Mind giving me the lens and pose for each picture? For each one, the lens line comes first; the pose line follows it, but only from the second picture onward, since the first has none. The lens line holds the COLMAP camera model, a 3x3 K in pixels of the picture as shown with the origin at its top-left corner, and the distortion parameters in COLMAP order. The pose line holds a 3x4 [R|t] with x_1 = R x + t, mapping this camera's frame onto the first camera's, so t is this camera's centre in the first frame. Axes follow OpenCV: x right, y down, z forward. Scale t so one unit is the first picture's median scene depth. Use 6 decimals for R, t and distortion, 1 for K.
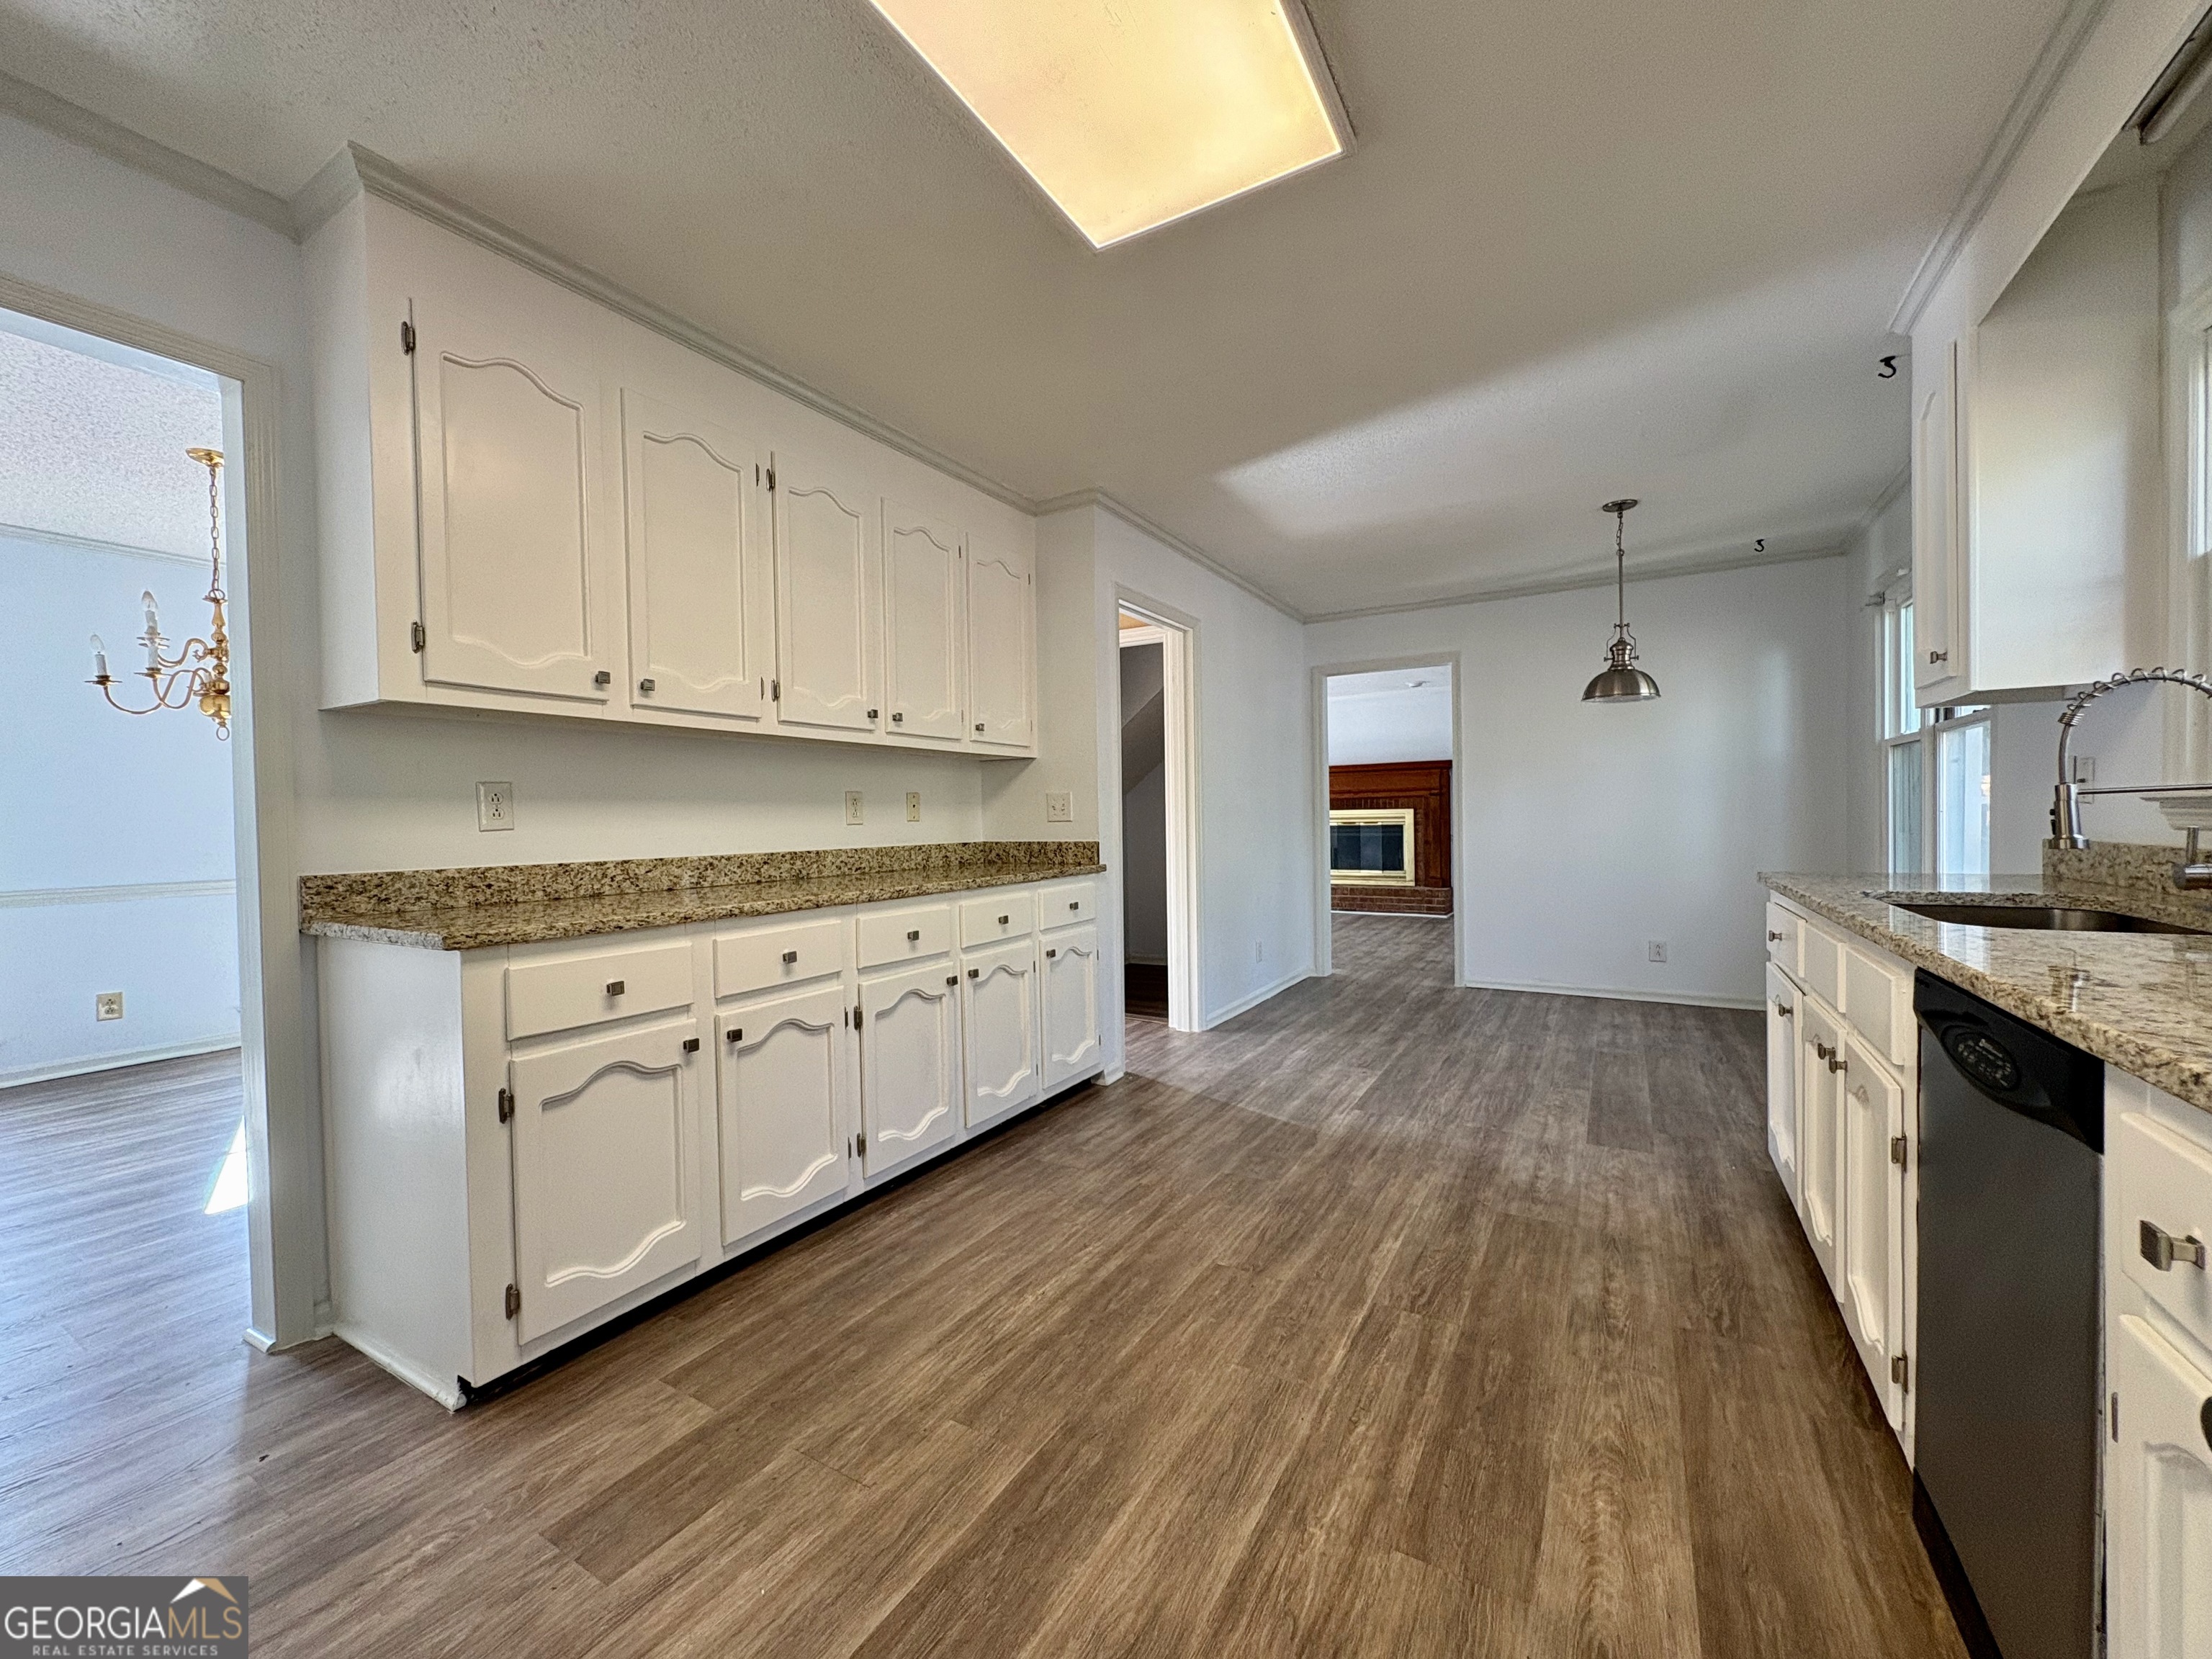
lens RADIAL K [[884.3, 0, 1106.0], [0, 884.3, 829.5], [0, 0, 1]] dist [-0.001968, -0.000093]
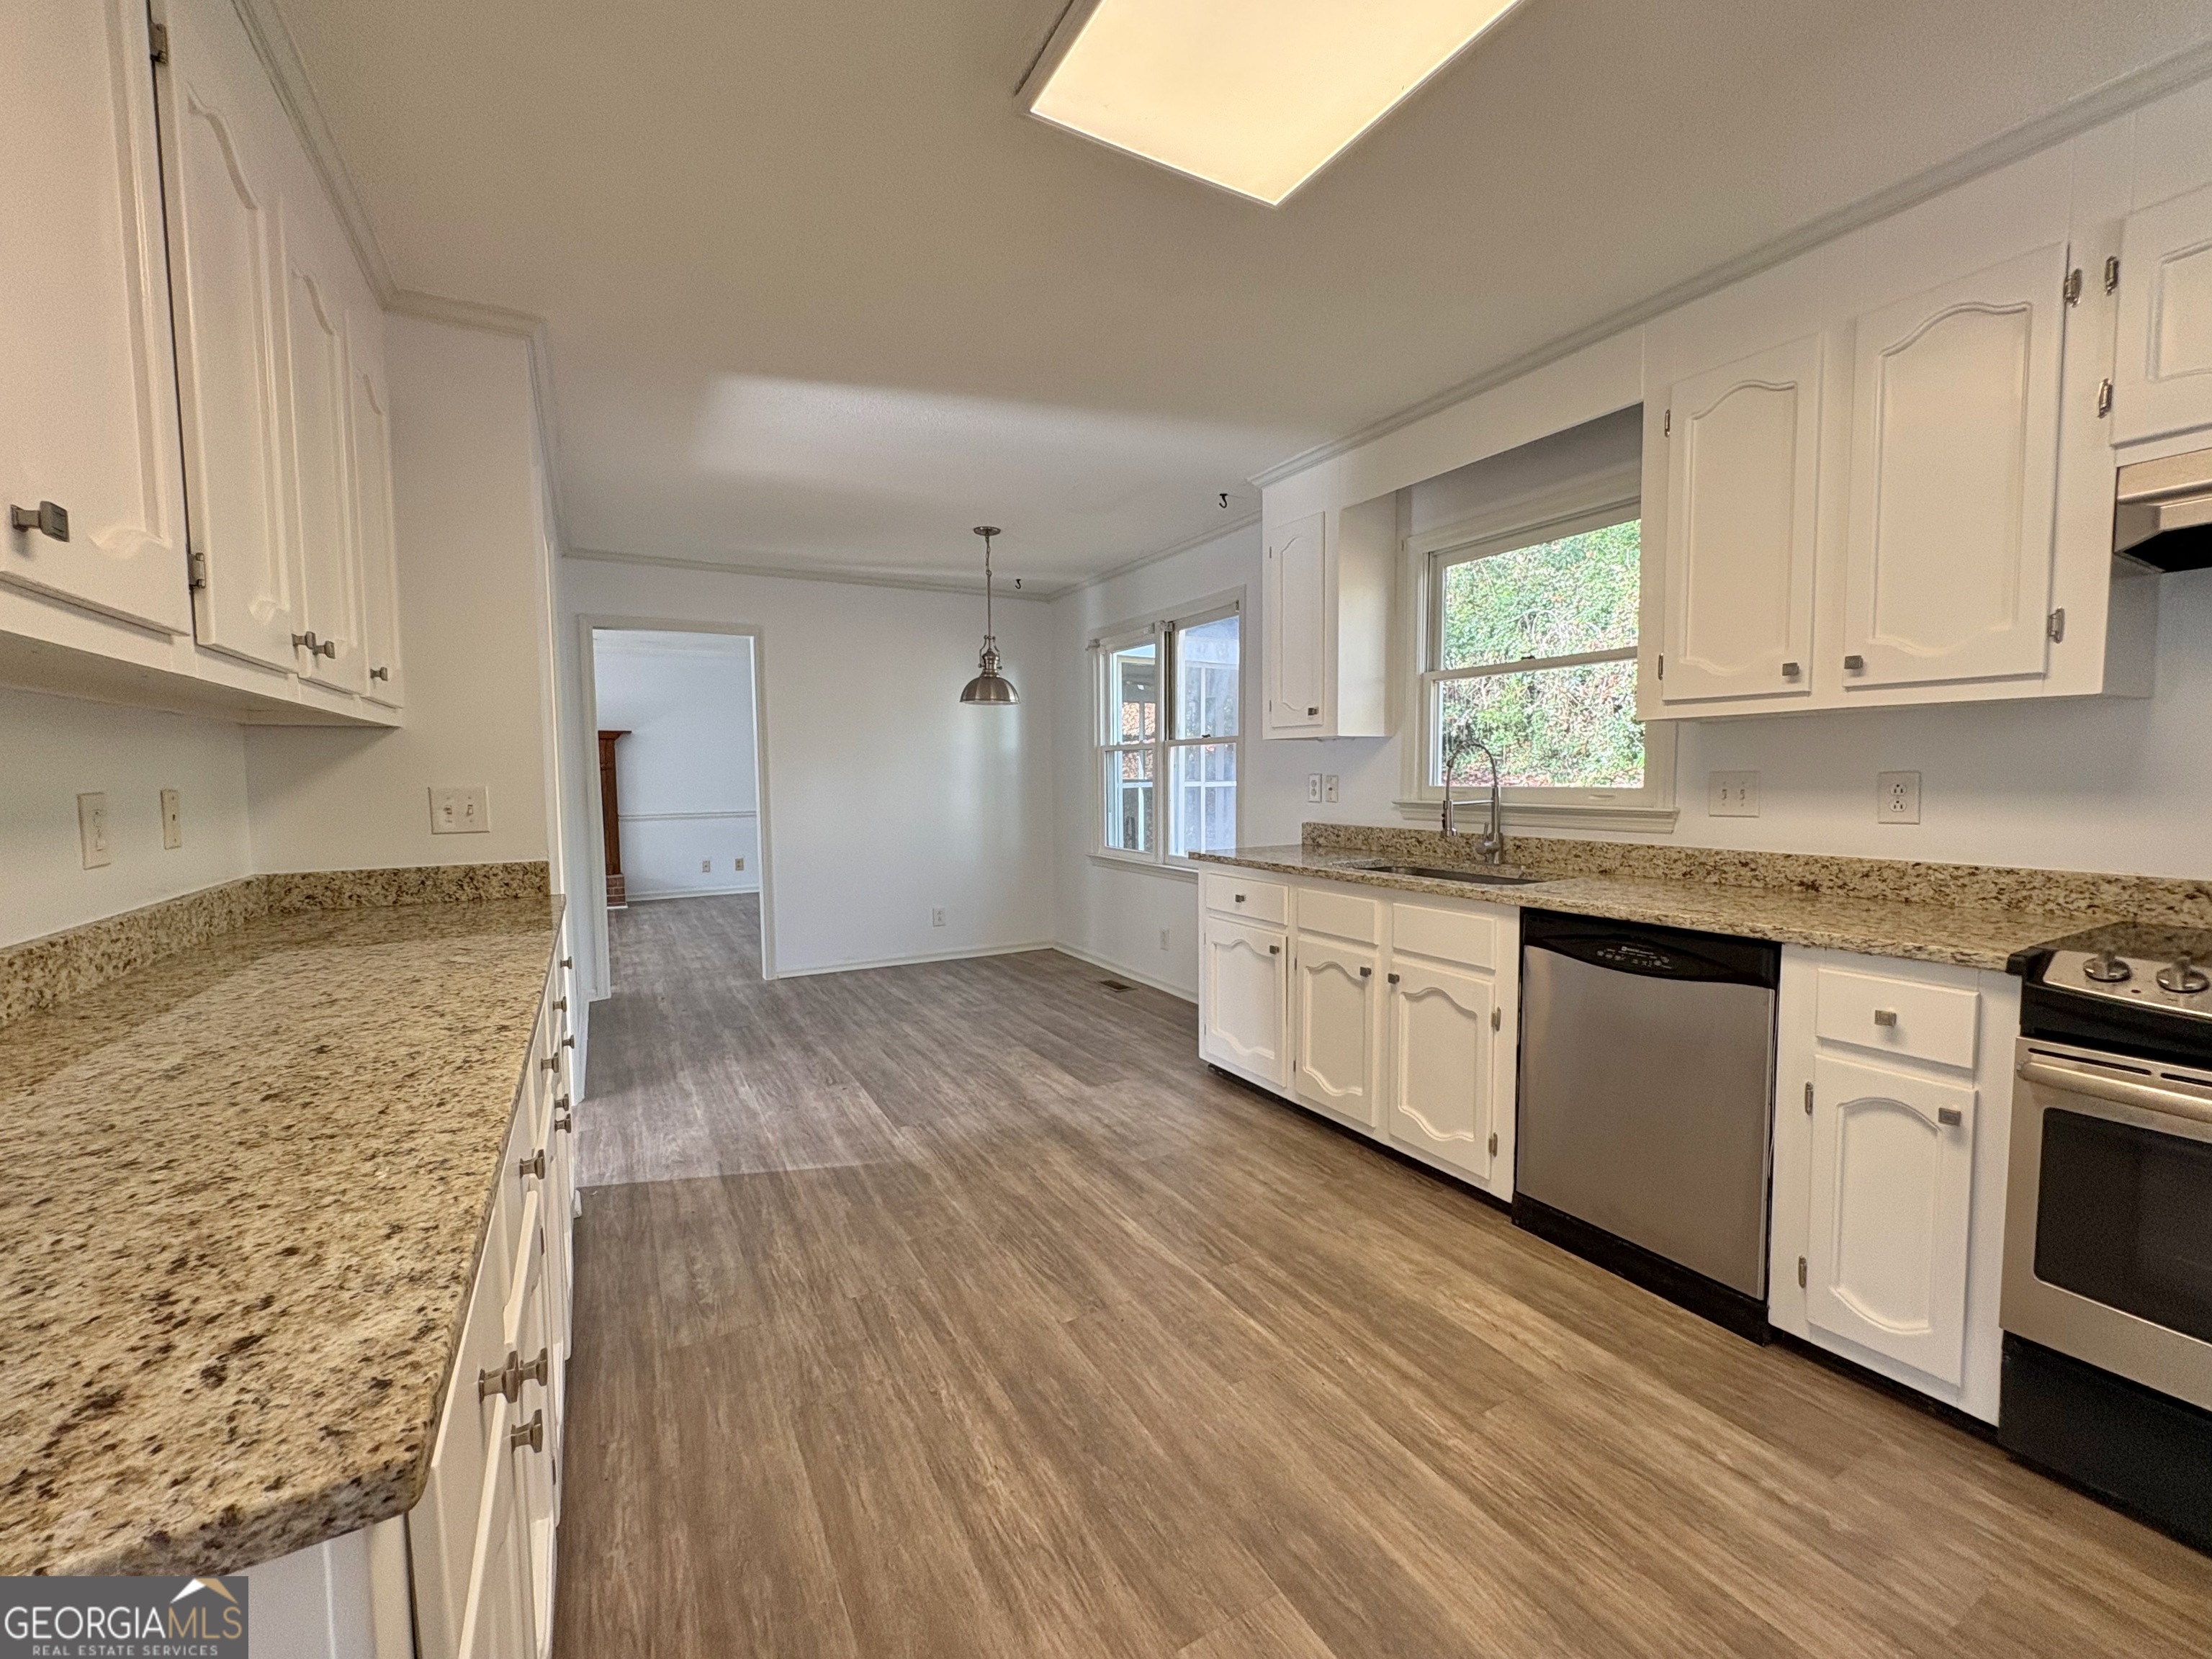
lens RADIAL K [[900.6, 0, 1106.0], [0, 900.6, 829.5], [0, 0, 1]] dist [-0.002390, -0.000236]
pose [[0.504969, -0.043023, 0.862064, -0.447273], [0.011257, 0.999000, 0.043264, -0.041033], [-0.863064, -0.012143, 0.504949, 0.352670]]
